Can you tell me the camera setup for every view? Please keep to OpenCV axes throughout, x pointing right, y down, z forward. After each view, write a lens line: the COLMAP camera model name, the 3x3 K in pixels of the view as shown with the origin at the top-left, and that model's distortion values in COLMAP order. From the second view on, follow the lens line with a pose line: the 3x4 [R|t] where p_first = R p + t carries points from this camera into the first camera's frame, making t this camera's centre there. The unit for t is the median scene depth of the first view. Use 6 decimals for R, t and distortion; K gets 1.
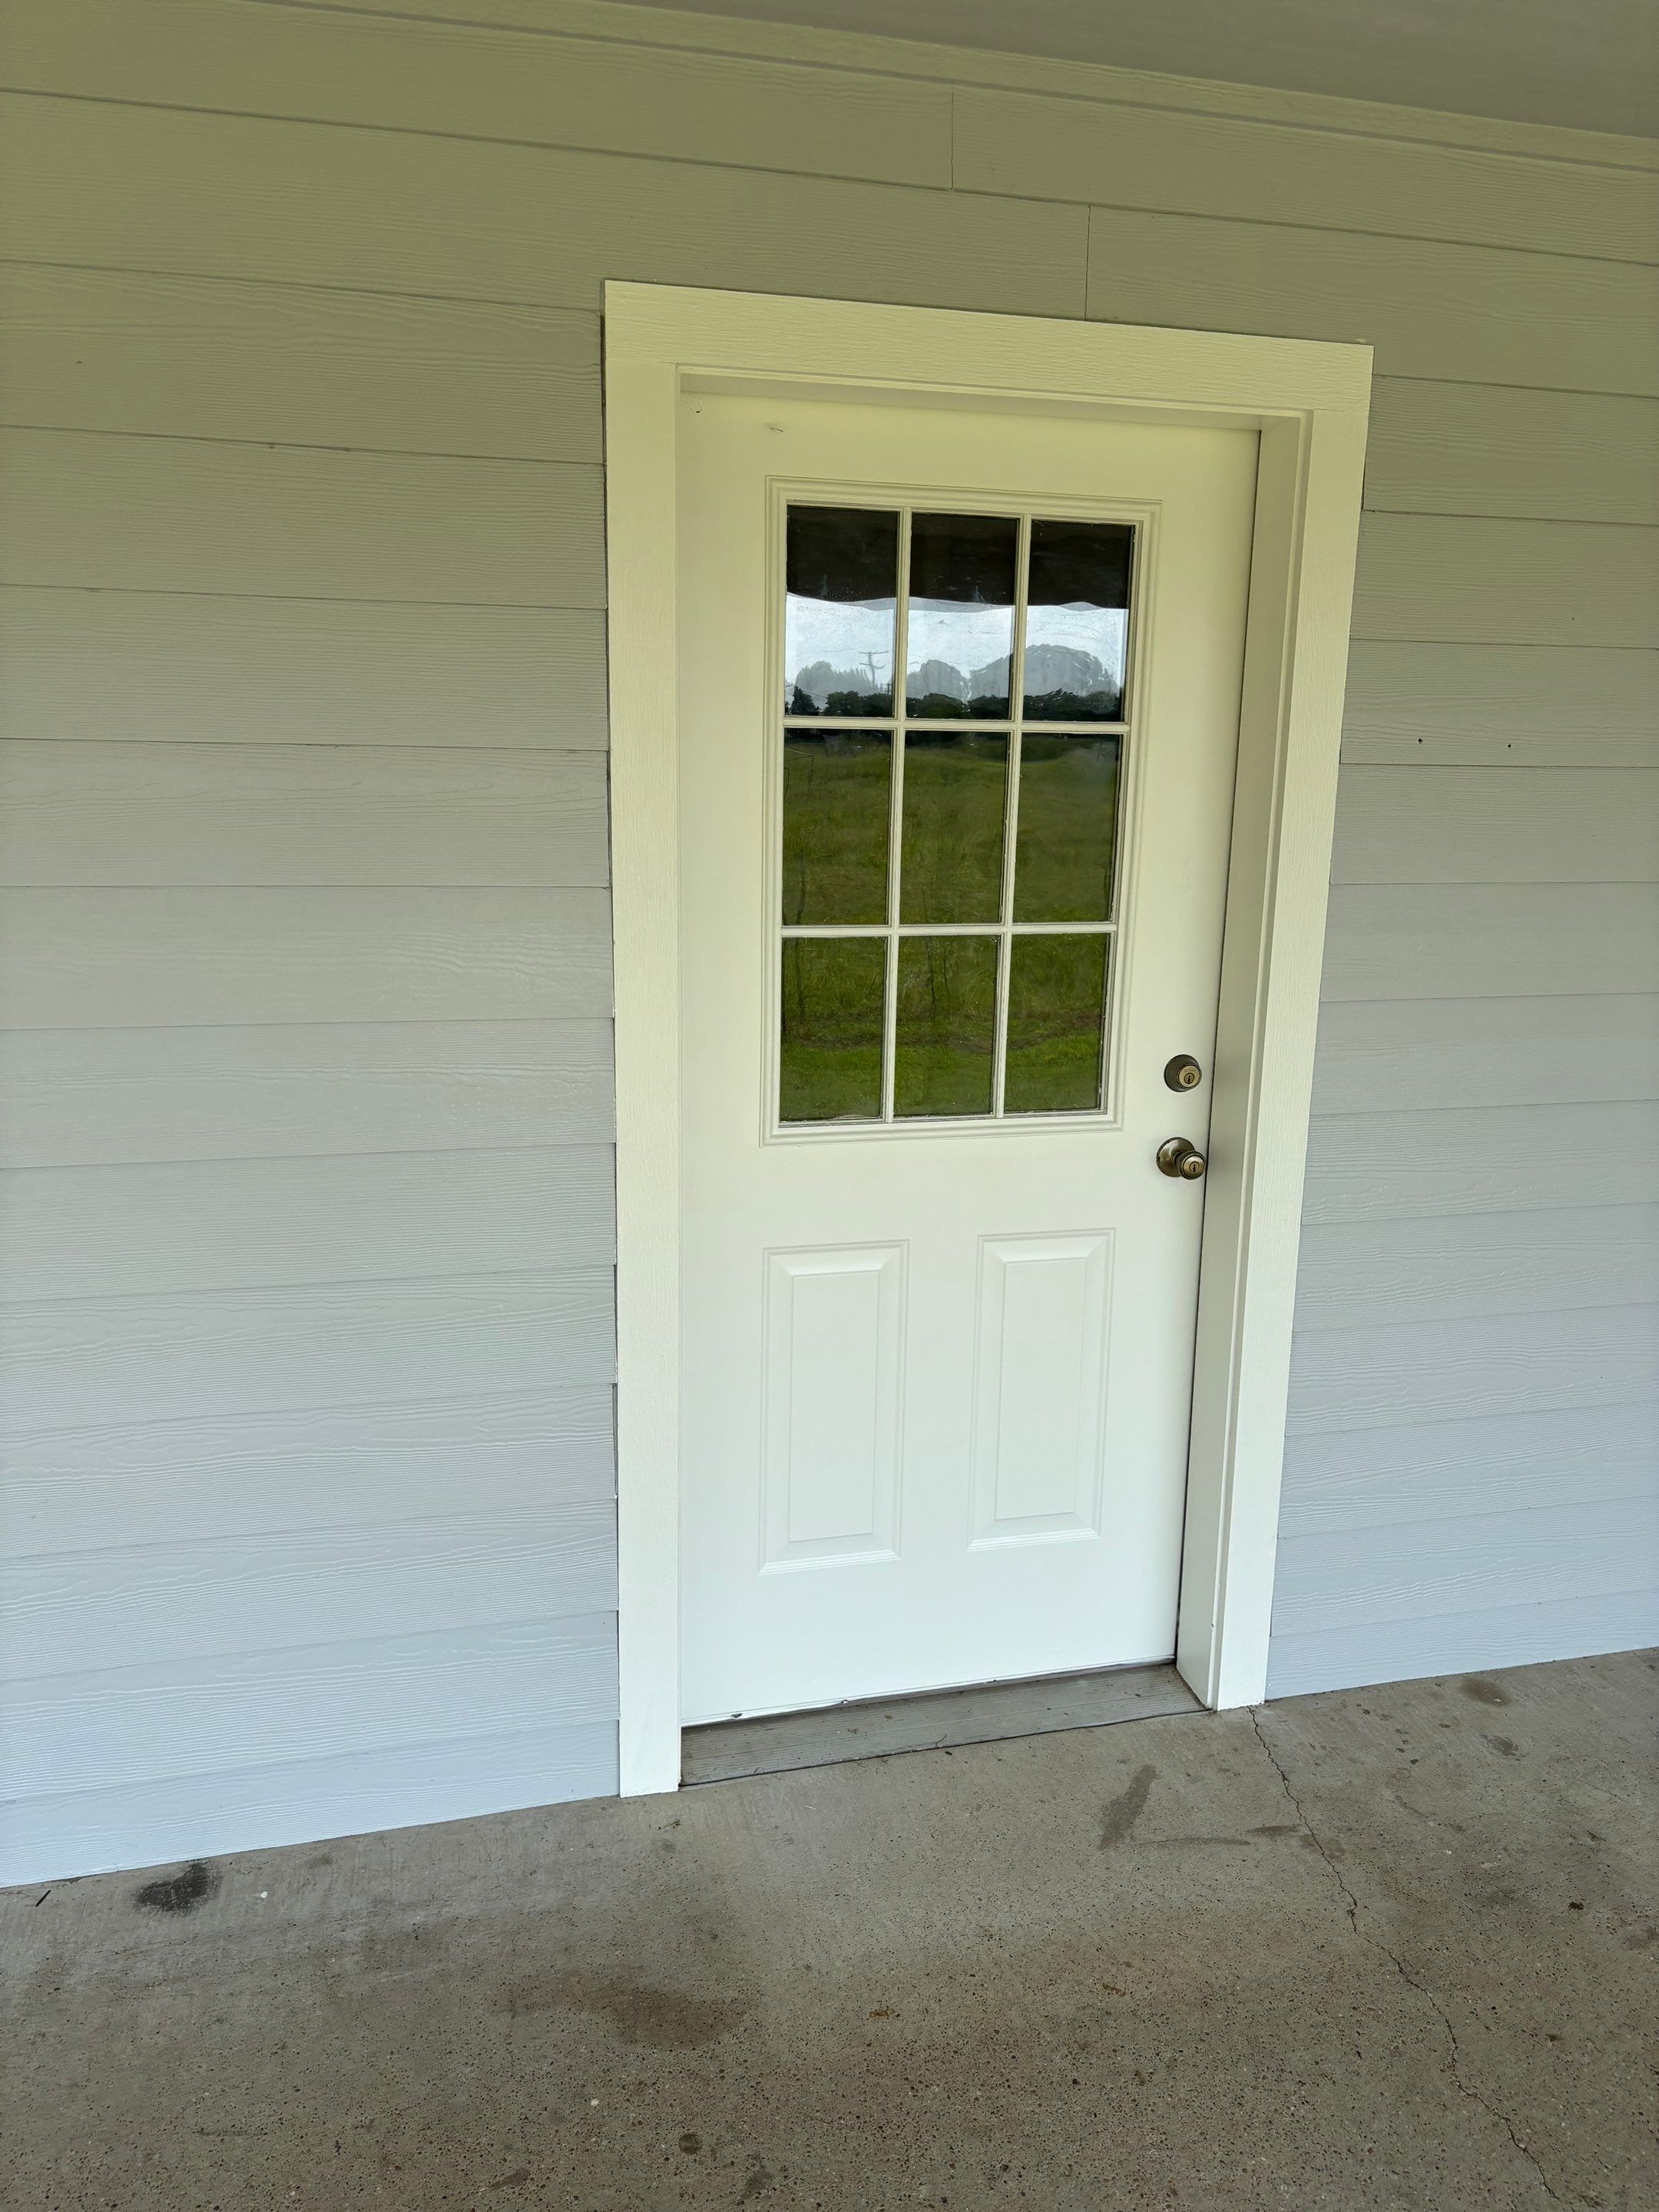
lens RADIAL K [[1703.1, 0, 833.4], [0, 1703.1, 1112.6], [0, 0, 1]] dist [0.012134, 0.000290]
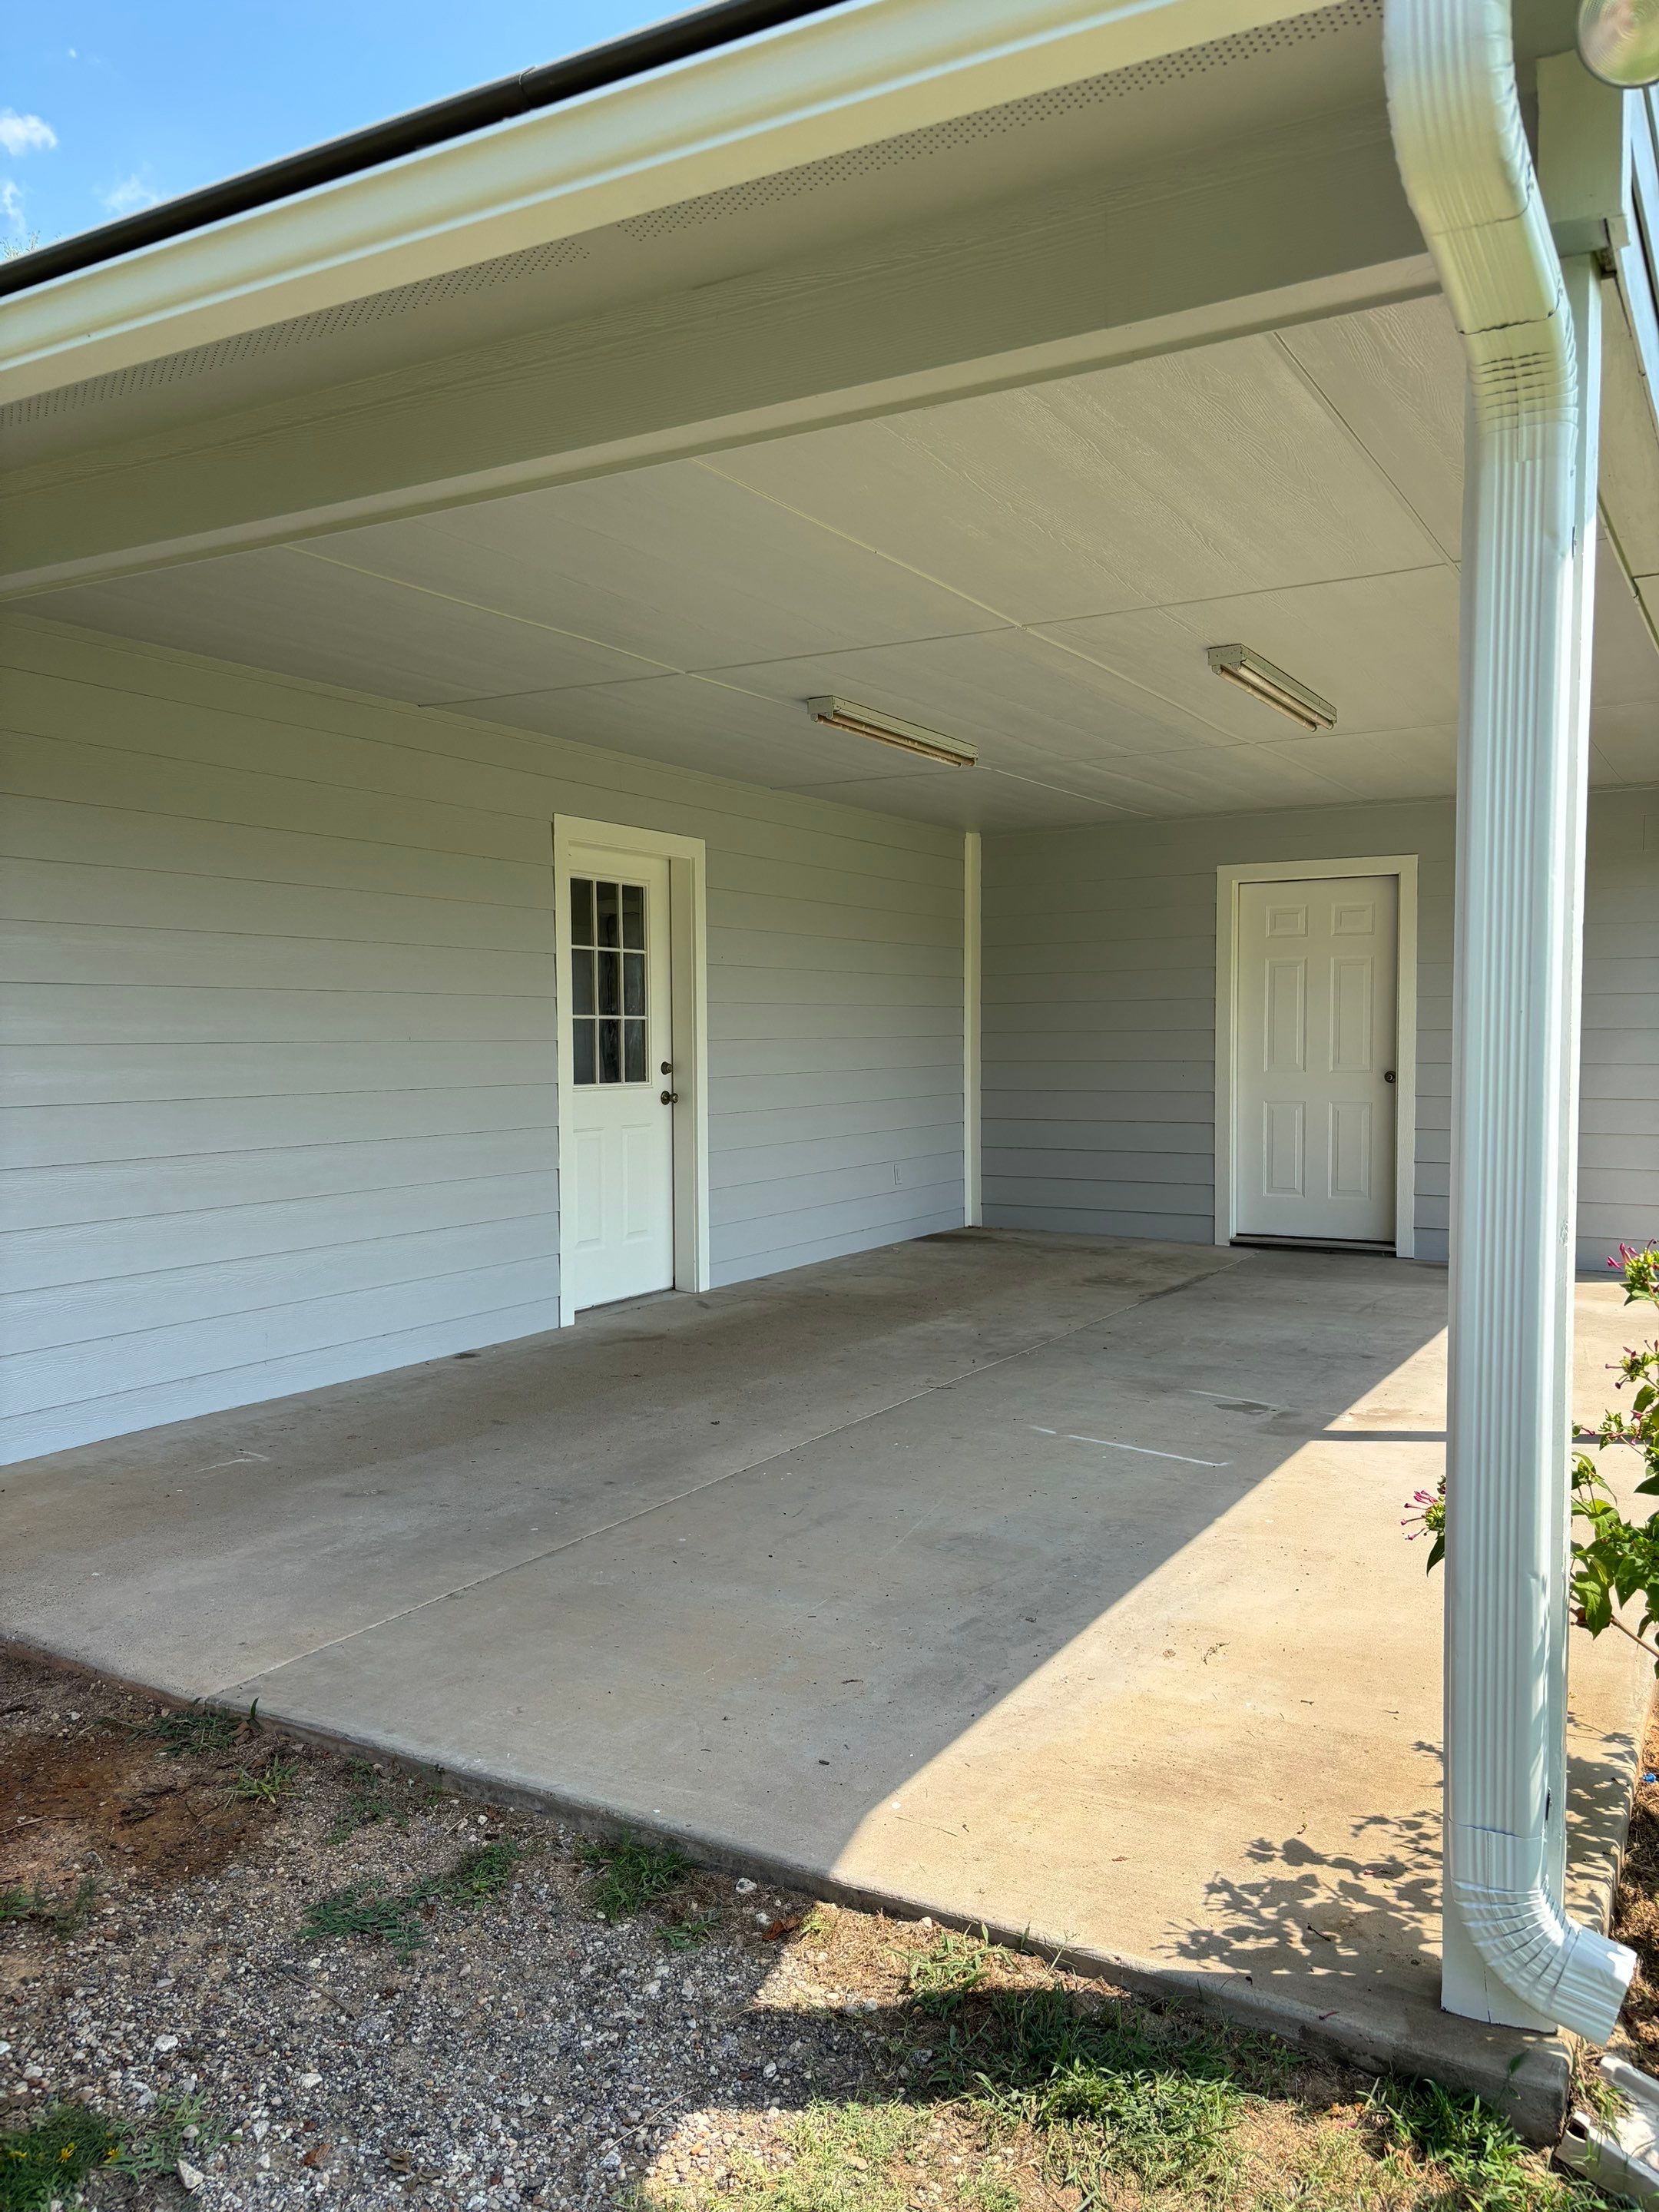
lens RADIAL K [[1703.1, 0, 817.3], [0, 1703.1, 1096.9], [0, 0, 1]] dist [0.012134, 0.000290]
pose [[0.711042, -0.041523, 0.701922, -1.710369], [0.161034, 0.981340, -0.105074, 0.384435], [-0.684461, 0.187746, 0.704460, -1.261135]]
